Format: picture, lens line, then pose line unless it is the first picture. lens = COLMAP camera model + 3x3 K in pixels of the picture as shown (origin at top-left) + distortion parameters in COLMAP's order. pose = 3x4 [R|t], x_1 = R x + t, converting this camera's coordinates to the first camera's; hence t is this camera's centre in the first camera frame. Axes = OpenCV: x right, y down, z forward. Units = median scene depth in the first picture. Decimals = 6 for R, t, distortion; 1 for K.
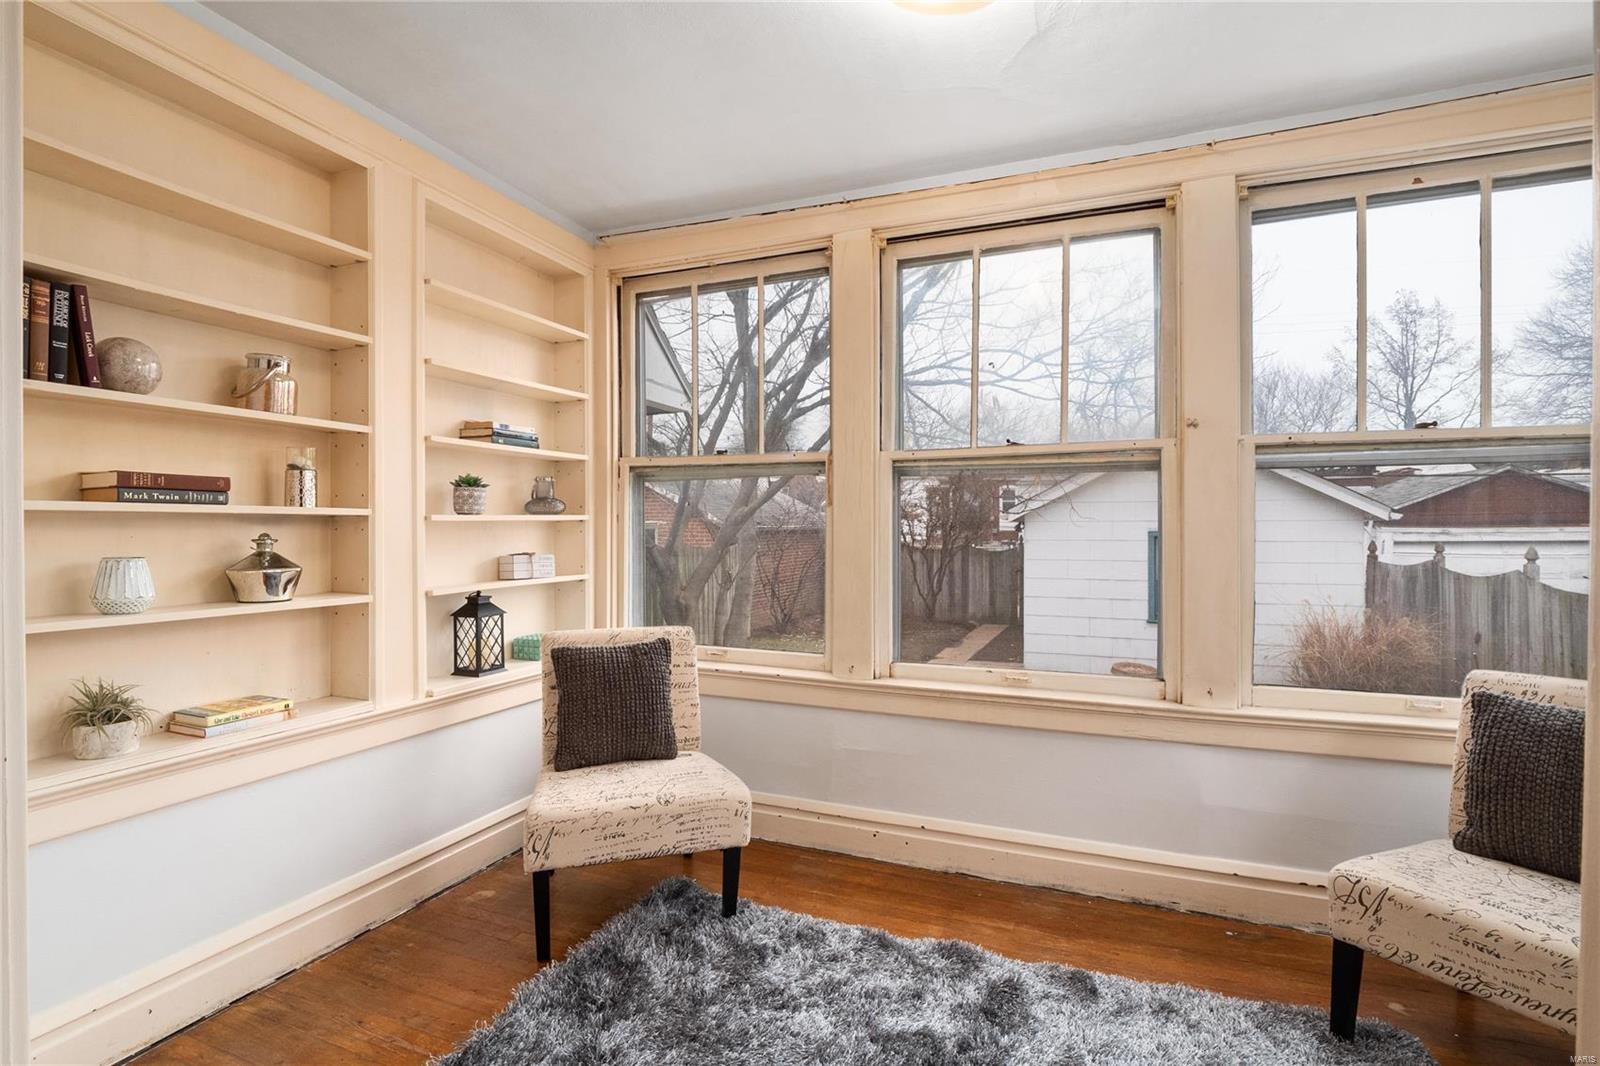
lens RADIAL K [[746.4, 0, 798.8], [0, 746.4, 520.8], [0, 0, 1]] dist [-0.016735, -0.000920]
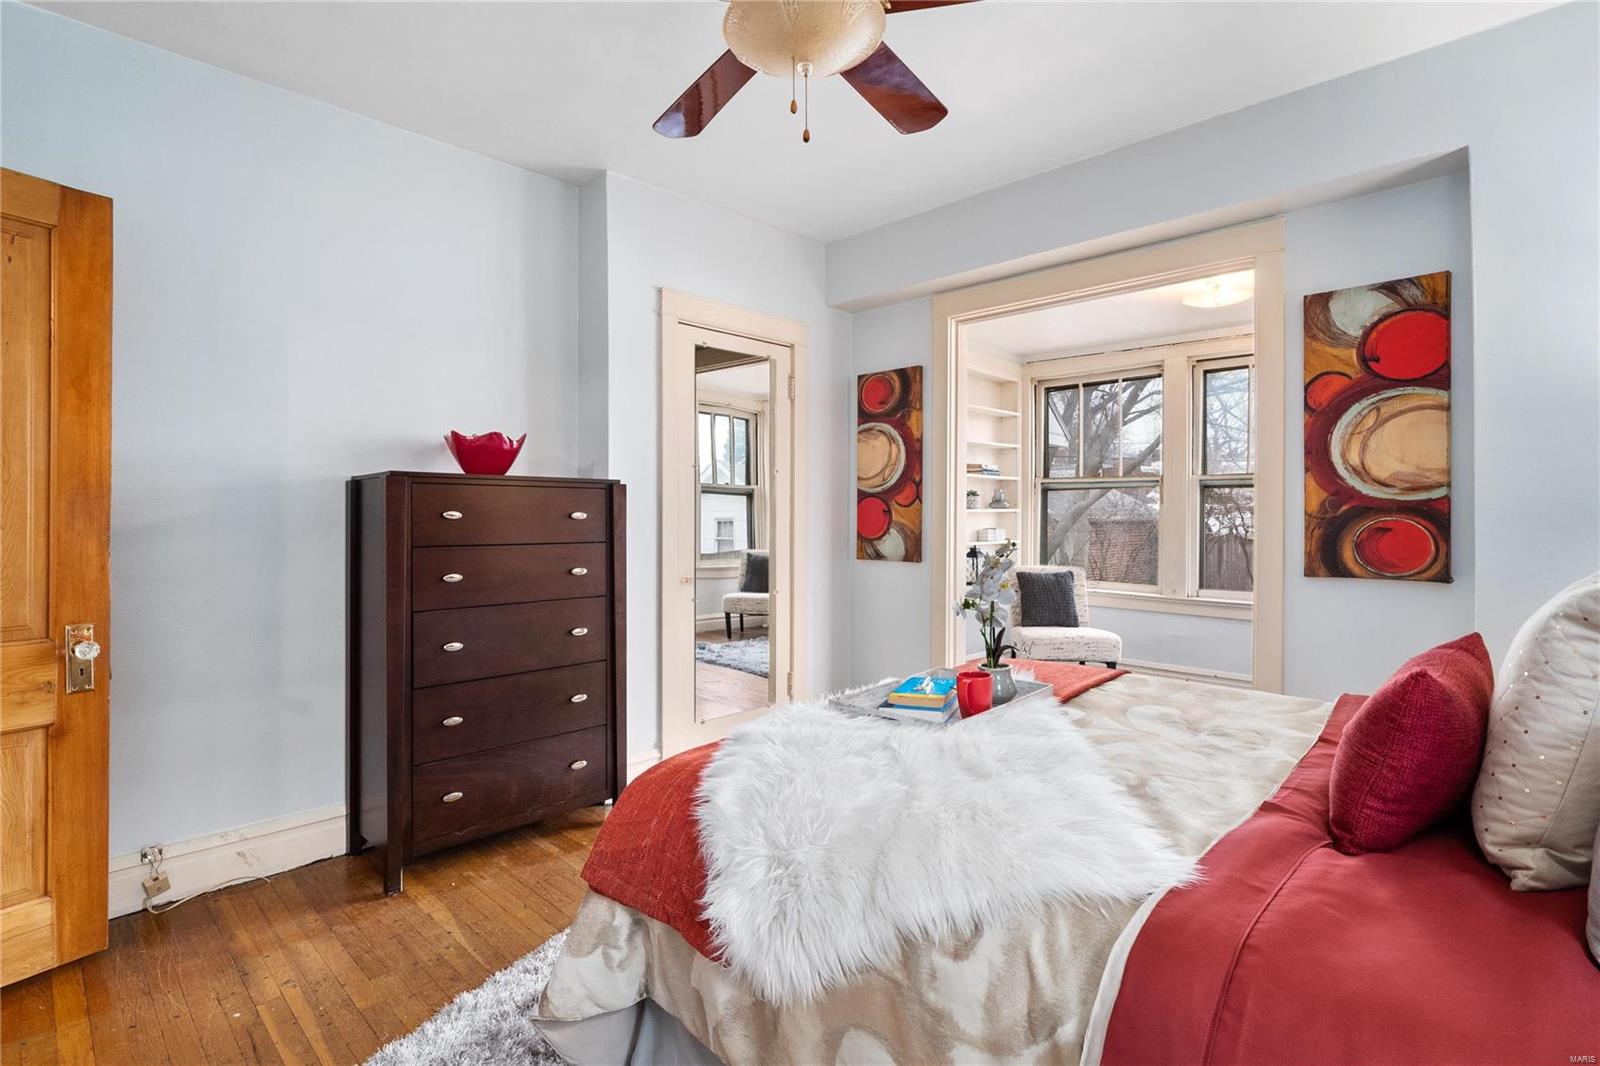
lens RADIAL K [[746.4, 0, 782.5], [0, 746.4, 502.9], [0, 0, 1]] dist [-0.016735, -0.000920]
pose [[0.911284, 0.003426, -0.411763, -0.056206], [-0.007846, 0.999928, -0.009046, -0.001838], [0.411703, 0.011474, 0.911246, -1.036857]]
